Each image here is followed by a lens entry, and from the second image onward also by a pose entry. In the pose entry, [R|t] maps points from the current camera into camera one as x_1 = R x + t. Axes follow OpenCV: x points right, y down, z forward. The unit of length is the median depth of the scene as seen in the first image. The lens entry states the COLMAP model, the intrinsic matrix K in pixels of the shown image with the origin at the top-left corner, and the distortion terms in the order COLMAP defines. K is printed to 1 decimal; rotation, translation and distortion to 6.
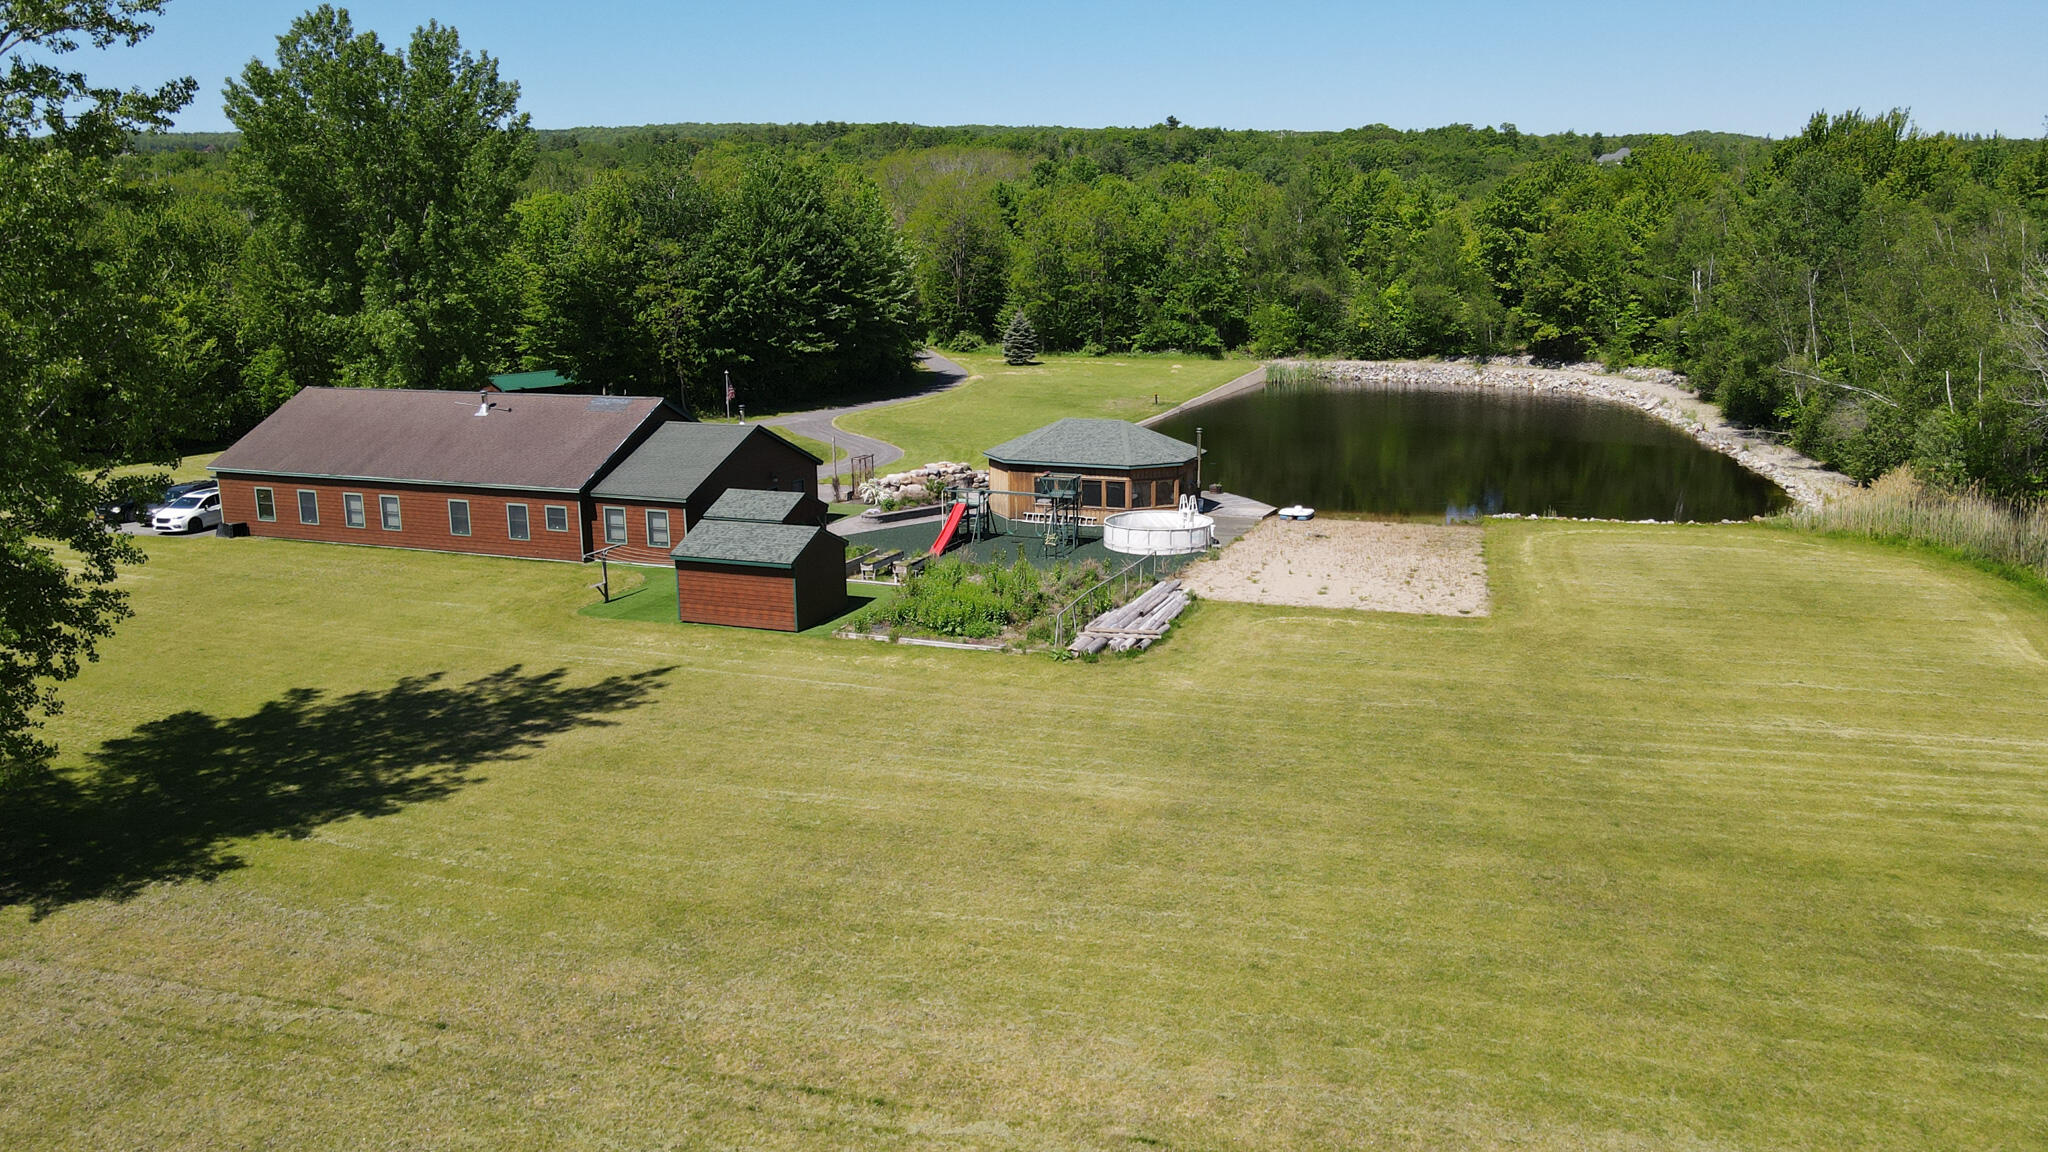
lens RADIAL K [[1498.6, 0, 1050.7], [0, 1498.6, 572.8], [0, 0, 1]] dist [-0.009649, 0.030931]
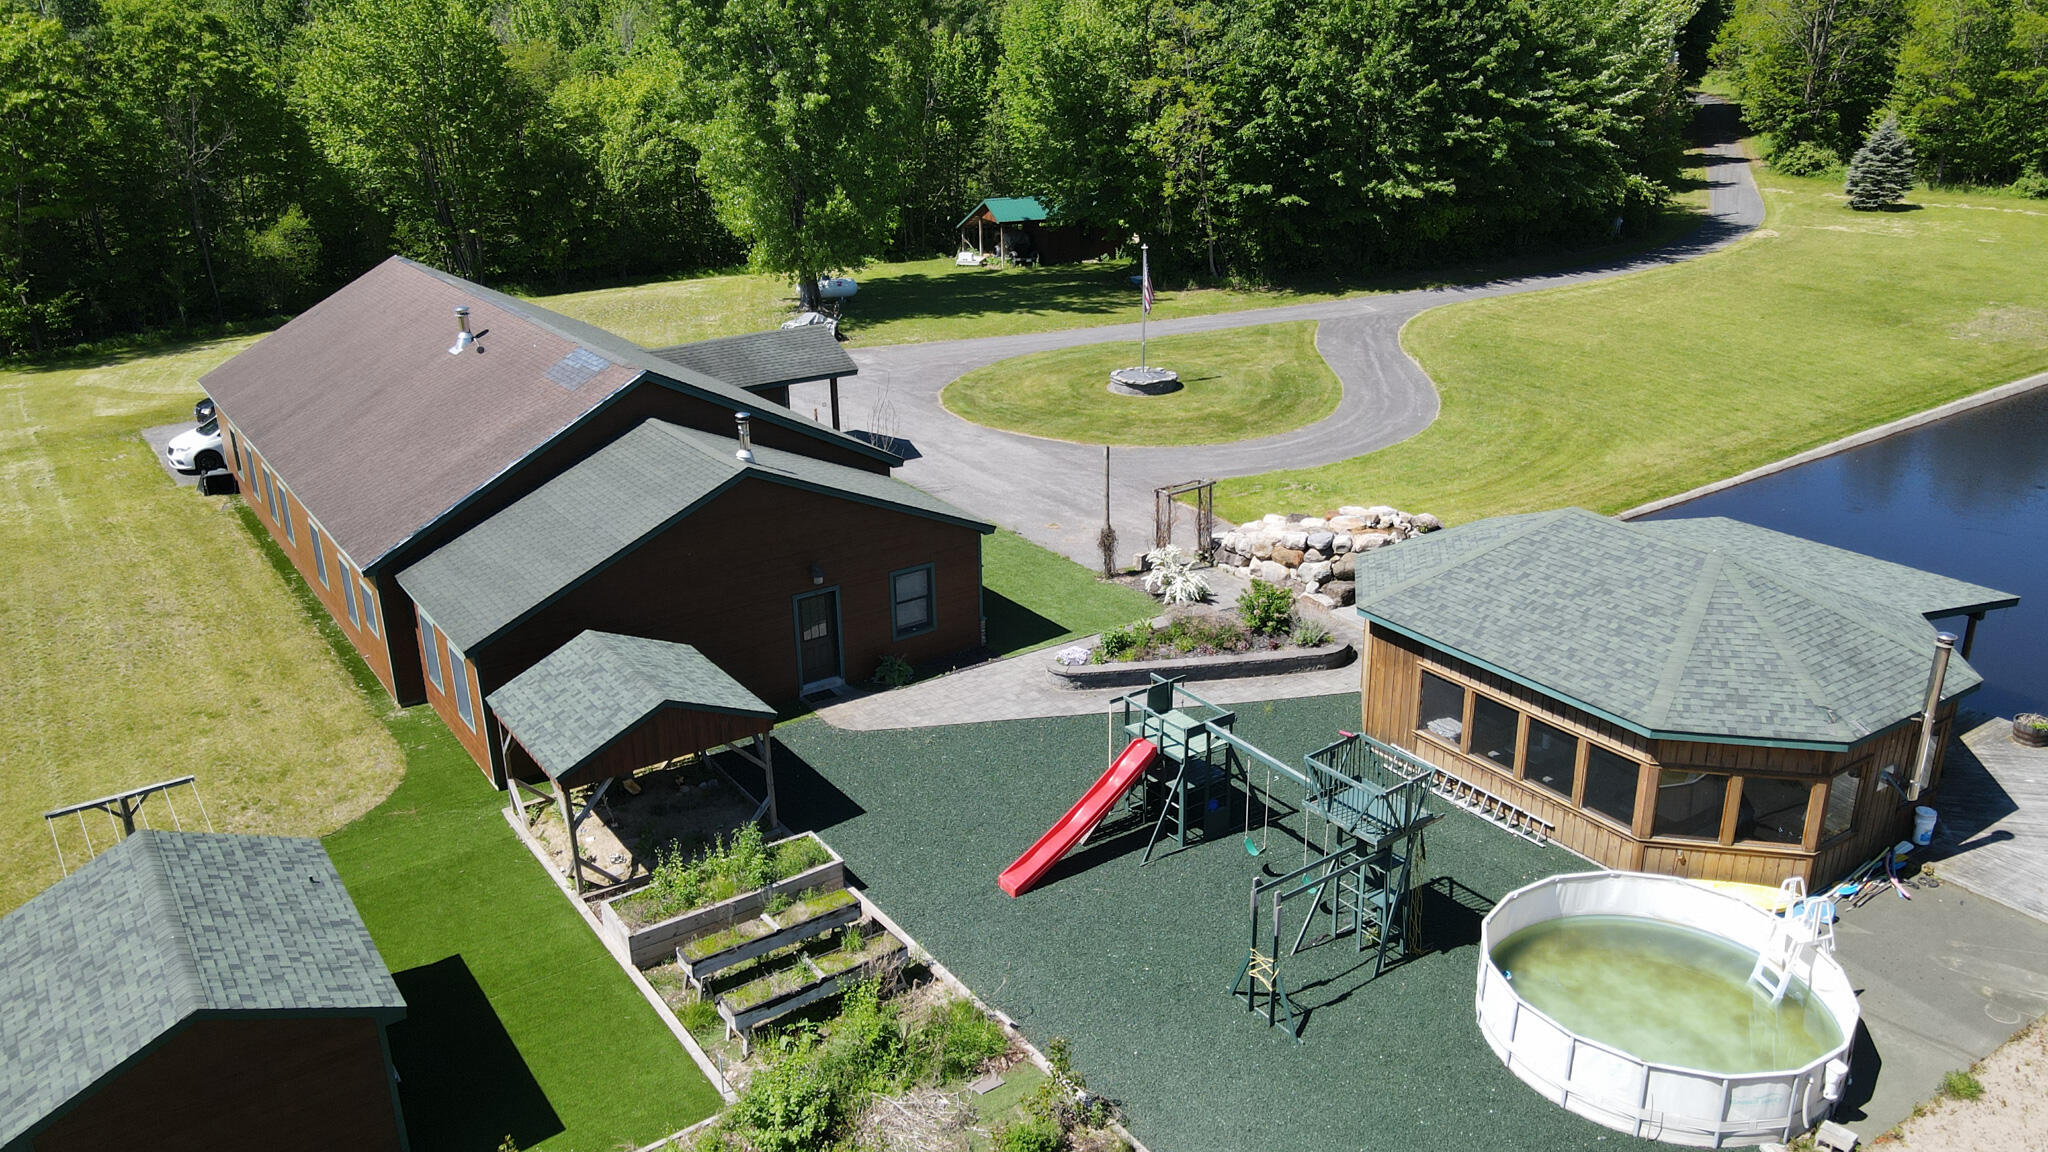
lens RADIAL K [[1498.6, 0, 1050.7], [0, 1498.6, 572.8], [0, 0, 1]] dist [-0.009649, 0.030931]
pose [[0.826667, 0.196427, -0.527293, 0.052591], [-0.112078, 0.975793, 0.187792, -0.072807], [0.551416, -0.096144, 0.828671, 0.306081]]
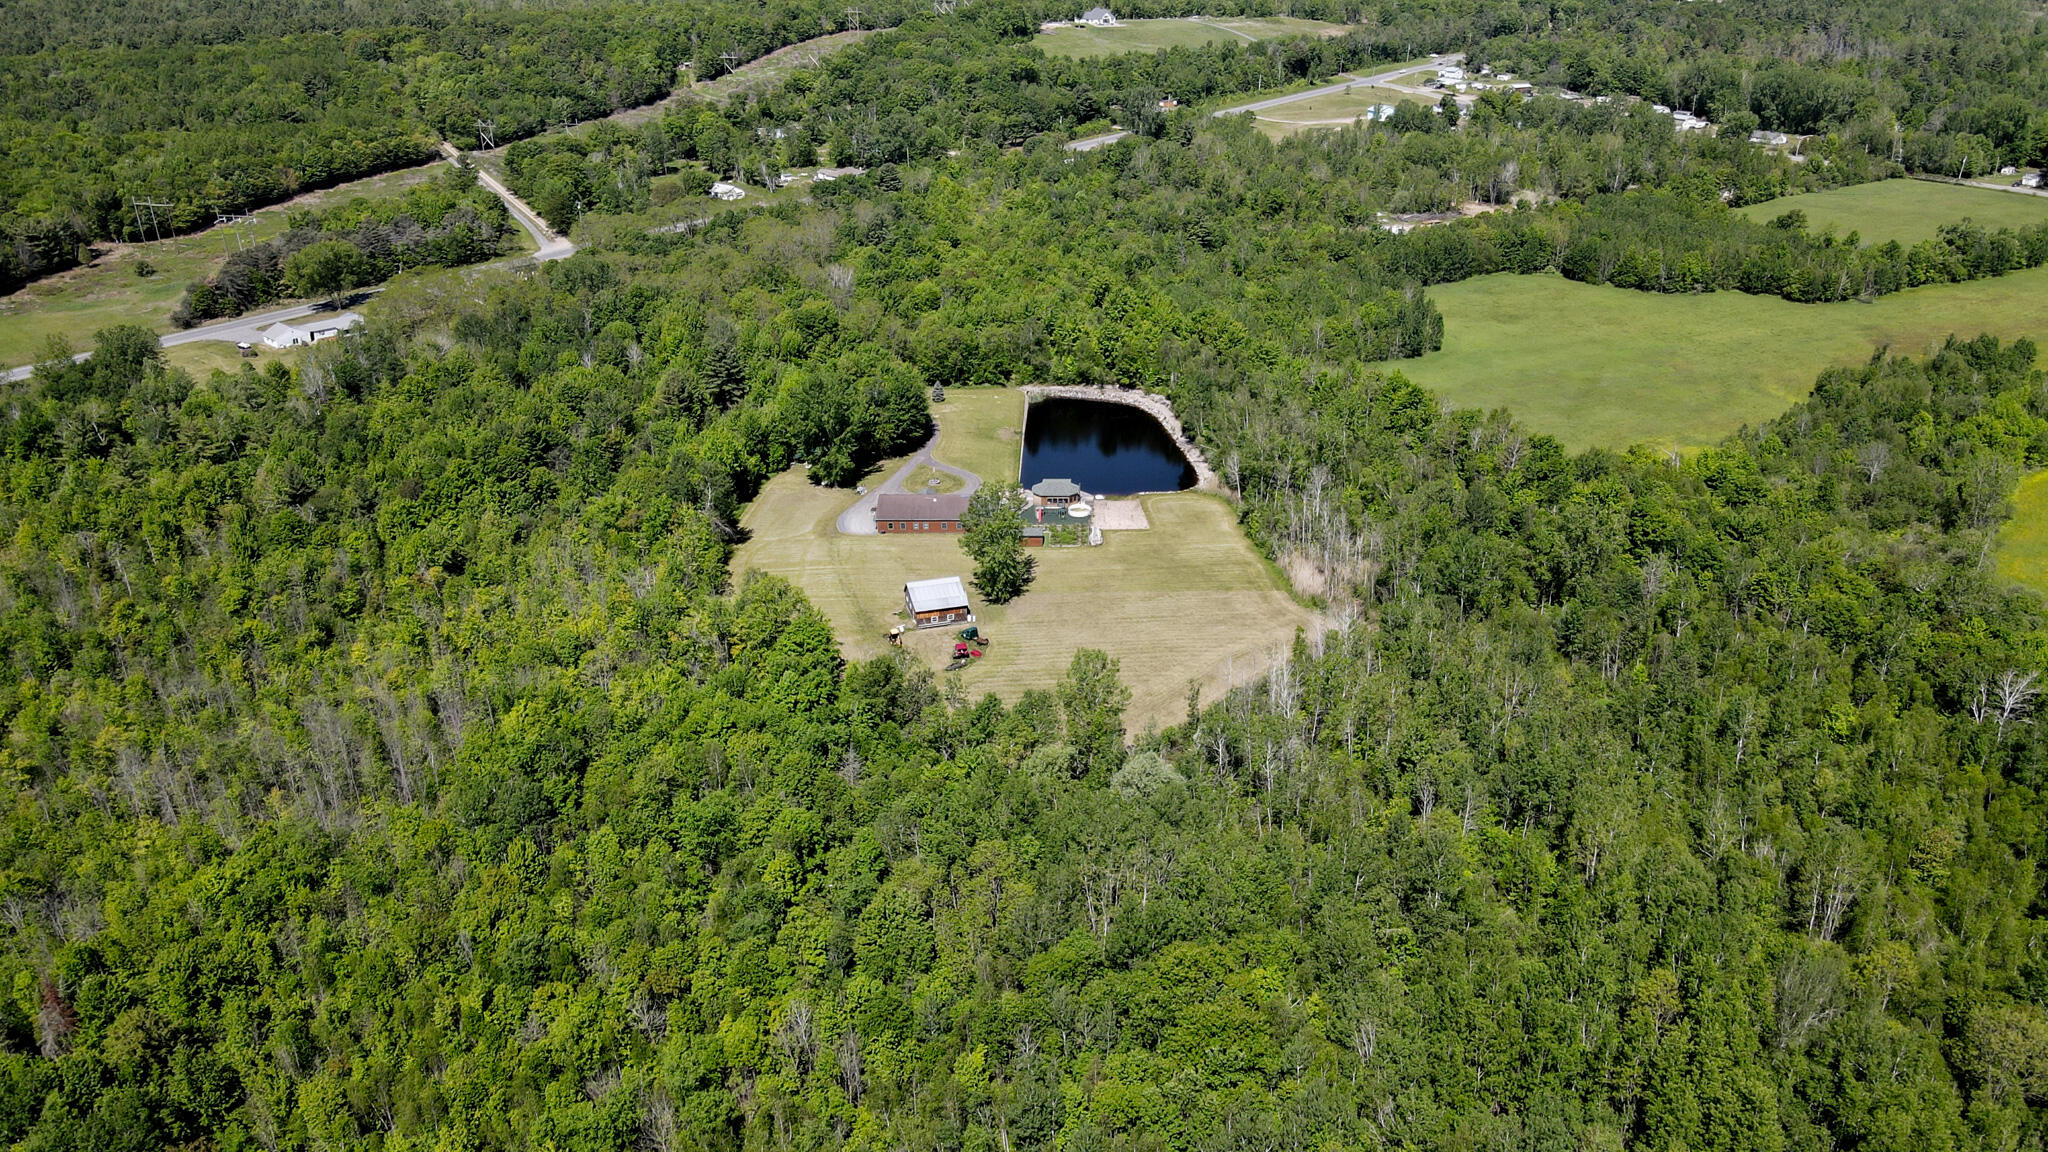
lens RADIAL K [[1498.6, 0, 1050.7], [0, 1498.6, 572.8], [0, 0, 1]] dist [-0.009649, 0.030931]
pose [[0.940978, -0.143783, 0.306410, -0.711406], [0.080430, 0.974342, 0.210212, -0.396531], [-0.328773, -0.173160, 0.928399, -1.633933]]
